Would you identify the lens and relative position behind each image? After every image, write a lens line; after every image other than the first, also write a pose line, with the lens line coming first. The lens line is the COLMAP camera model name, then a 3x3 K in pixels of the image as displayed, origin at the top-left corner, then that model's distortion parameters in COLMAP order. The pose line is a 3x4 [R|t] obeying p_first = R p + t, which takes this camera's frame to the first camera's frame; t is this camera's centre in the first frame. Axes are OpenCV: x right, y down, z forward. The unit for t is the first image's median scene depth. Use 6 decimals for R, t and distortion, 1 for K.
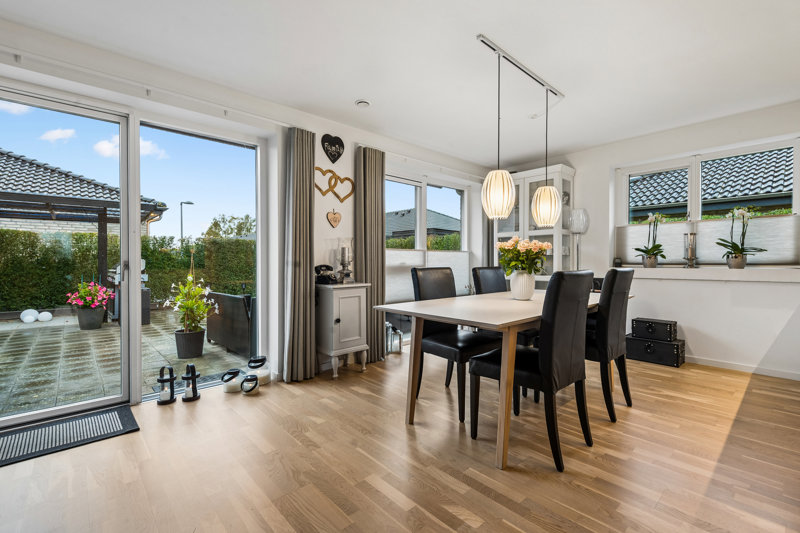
lens RADIAL K [[368.7, 0, 403.8], [0, 368.7, 262.1], [0, 0, 1]] dist [0.017087, -0.004250]
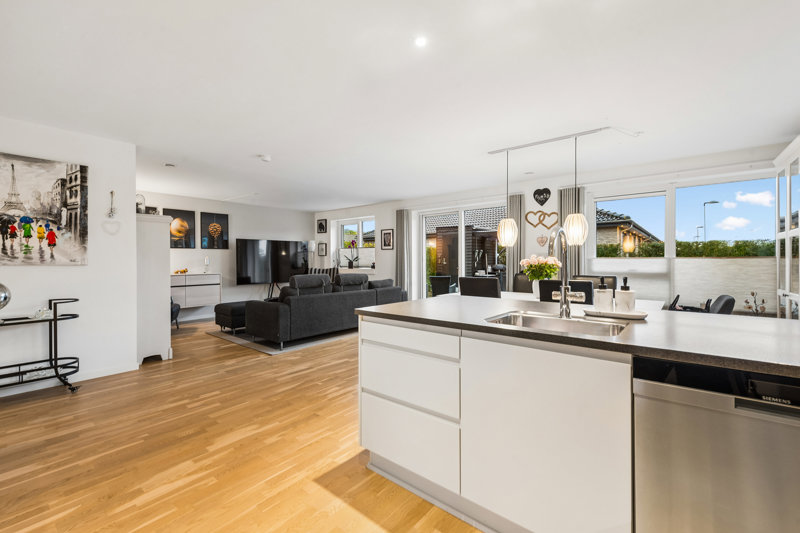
lens RADIAL K [[335.6, 0, 397.1], [0, 335.6, 262.9], [0, 0, 1]] dist [0.003370, -0.001041]
pose [[0.129953, 0.013233, -0.991432, 1.227553], [0.002371, 0.999904, 0.013657, -0.045701], [0.991517, -0.004125, 0.129909, 0.202667]]
